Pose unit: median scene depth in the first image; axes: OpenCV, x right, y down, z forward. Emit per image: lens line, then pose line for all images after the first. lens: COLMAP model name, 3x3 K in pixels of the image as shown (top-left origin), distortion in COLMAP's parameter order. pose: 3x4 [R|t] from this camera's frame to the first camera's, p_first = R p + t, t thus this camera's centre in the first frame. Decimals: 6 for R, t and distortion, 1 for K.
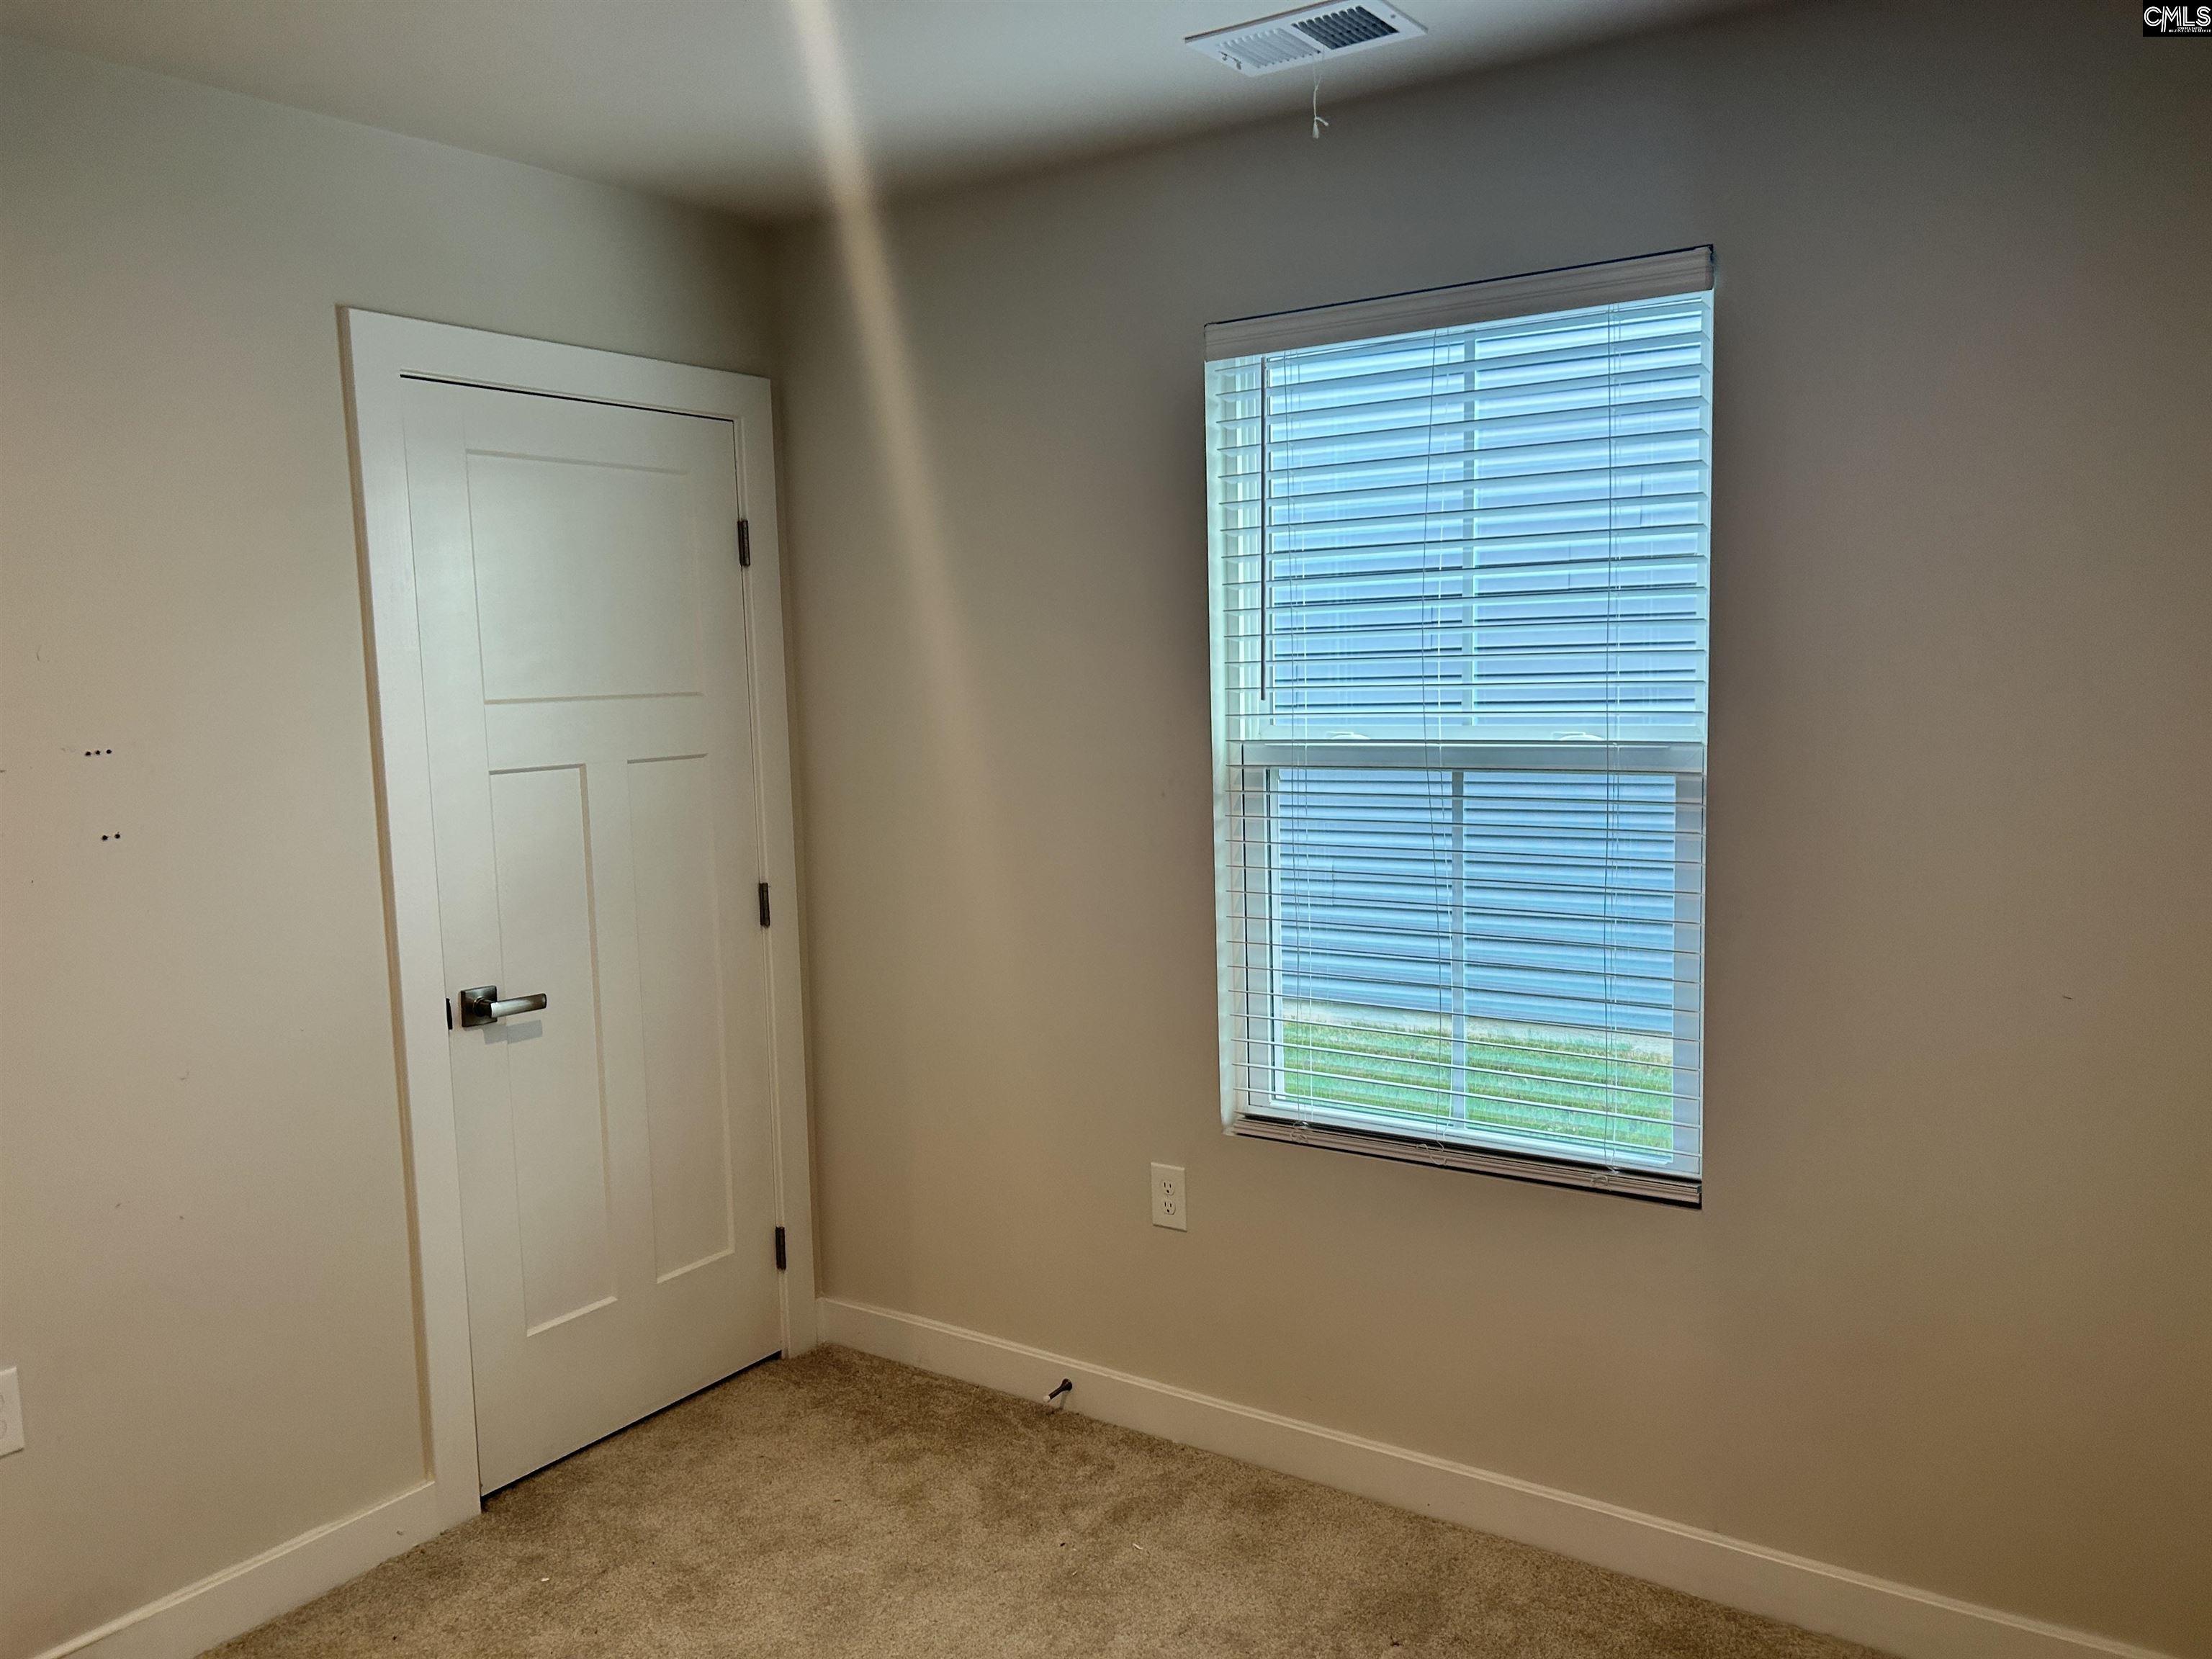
lens RADIAL K [[1653.3, 0, 1112.0], [0, 1653.3, 869.7], [0, 0, 1]] dist [0.054989, -0.064579]
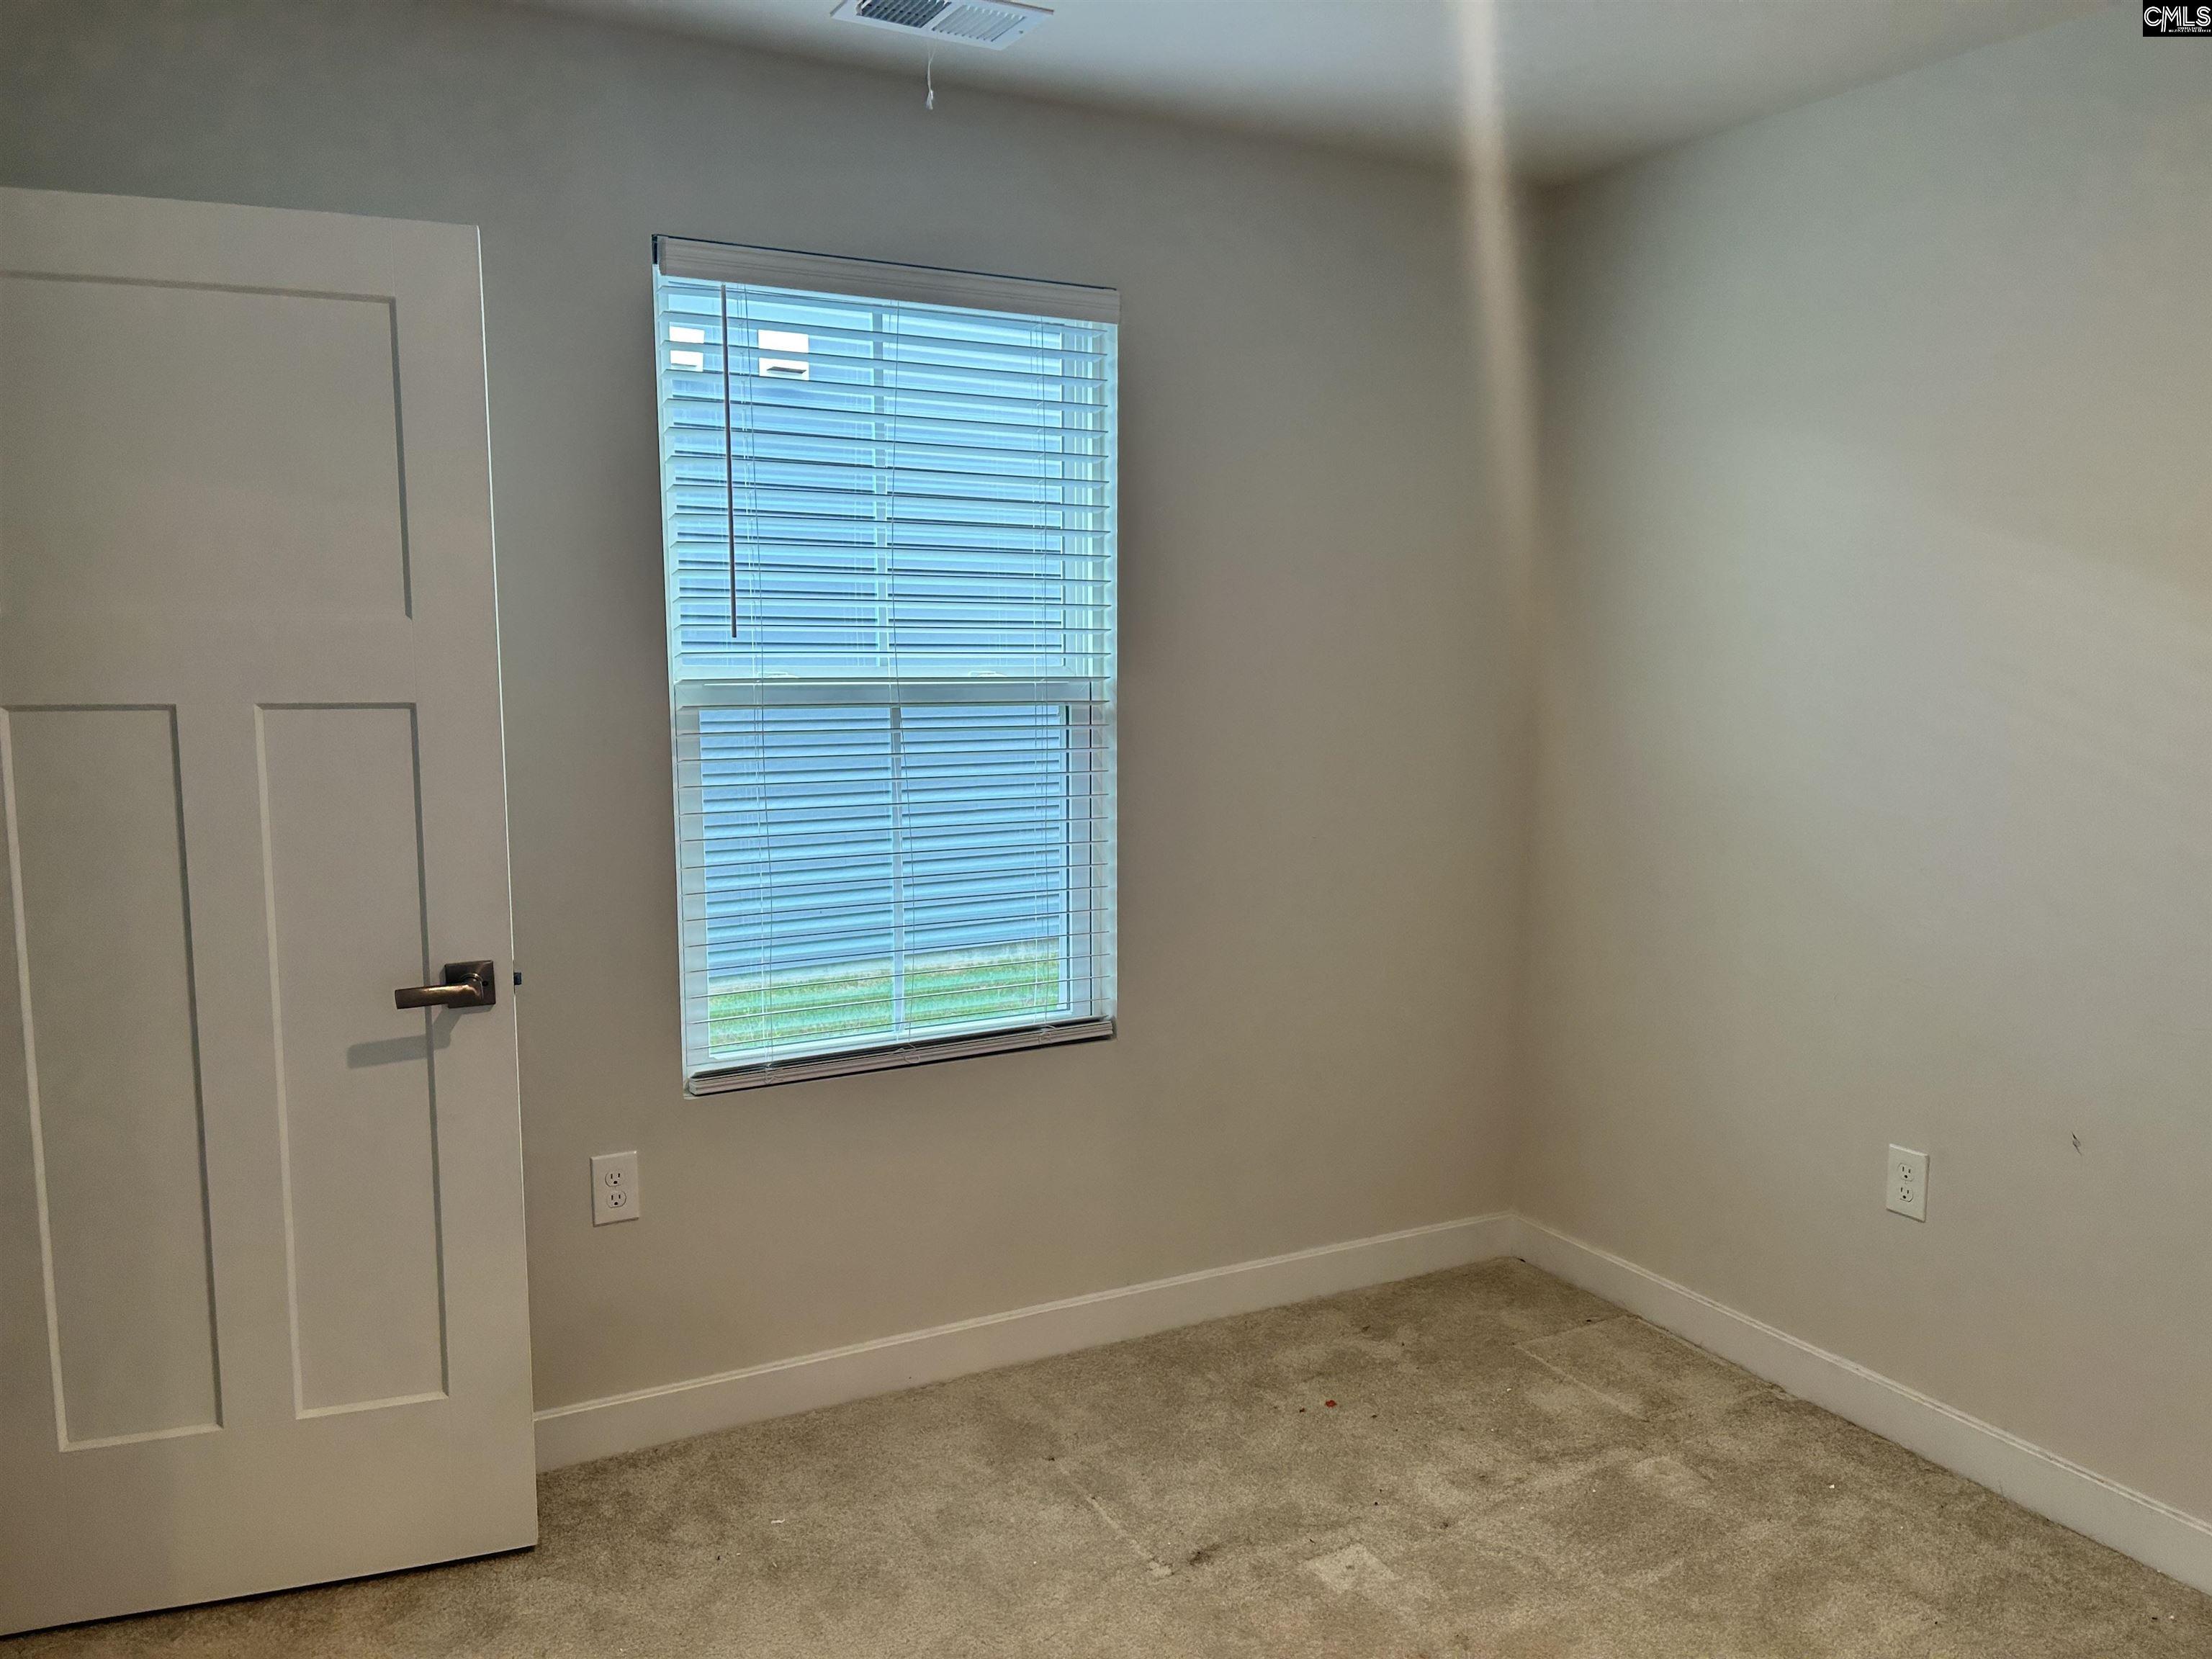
lens RADIAL K [[1653.3, 0, 1112.0], [0, 1653.3, 869.7], [0, 0, 1]] dist [0.054989, -0.064579]
pose [[0.466204, -0.101679, 0.878815, -0.702610], [0.094396, 0.993420, 0.064862, -0.010432], [-0.879627, 0.052717, 0.472734, 0.361129]]
